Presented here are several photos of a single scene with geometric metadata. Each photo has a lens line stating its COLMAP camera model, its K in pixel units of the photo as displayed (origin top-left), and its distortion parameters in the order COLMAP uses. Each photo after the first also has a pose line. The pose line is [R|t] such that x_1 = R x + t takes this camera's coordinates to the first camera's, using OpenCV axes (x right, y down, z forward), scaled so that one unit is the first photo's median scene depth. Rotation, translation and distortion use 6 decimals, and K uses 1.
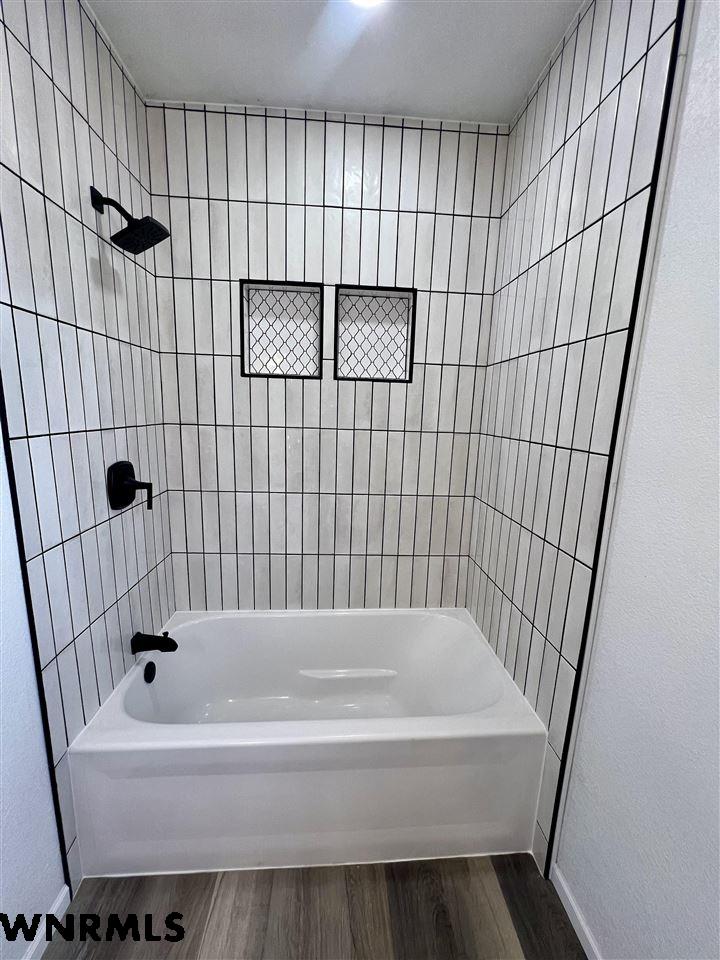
lens RADIAL K [[382.1, 0, 359.6], [0, 382.1, 480.2], [0, 0, 1]] dist [-0.002020, -0.000424]
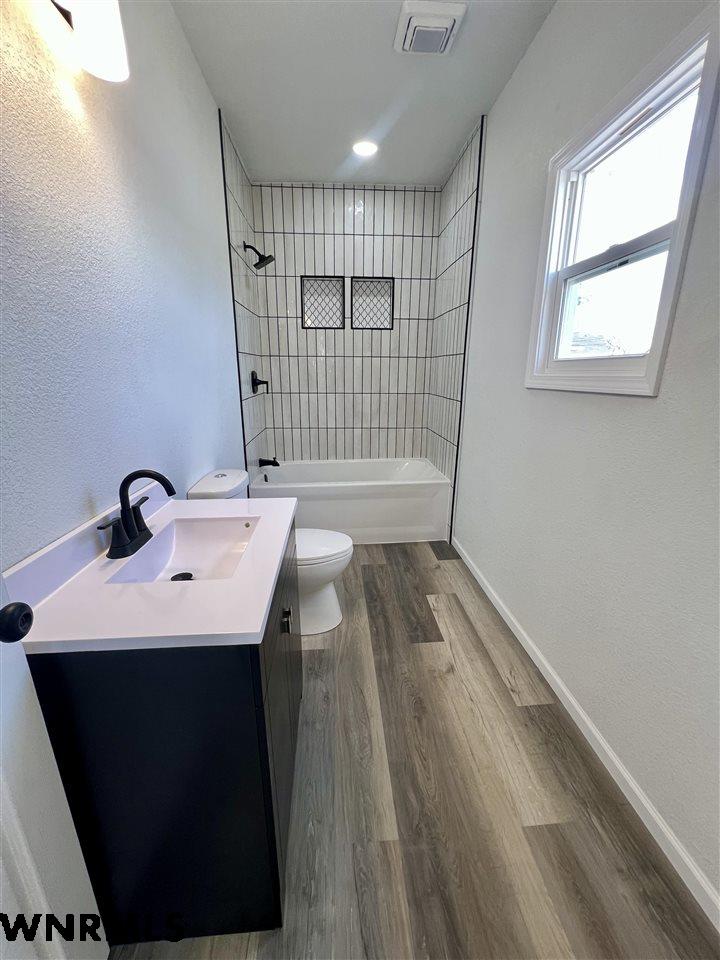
lens RADIAL K [[382.1, 0, 359.0], [0, 382.1, 480.7], [0, 0, 1]] dist [-0.002020, -0.000424]
pose [[0.999616, -0.024667, -0.012629, -0.023133], [0.025807, 0.994662, 0.099905, 0.288270], [0.010097, -0.100192, 0.994917, -0.932389]]
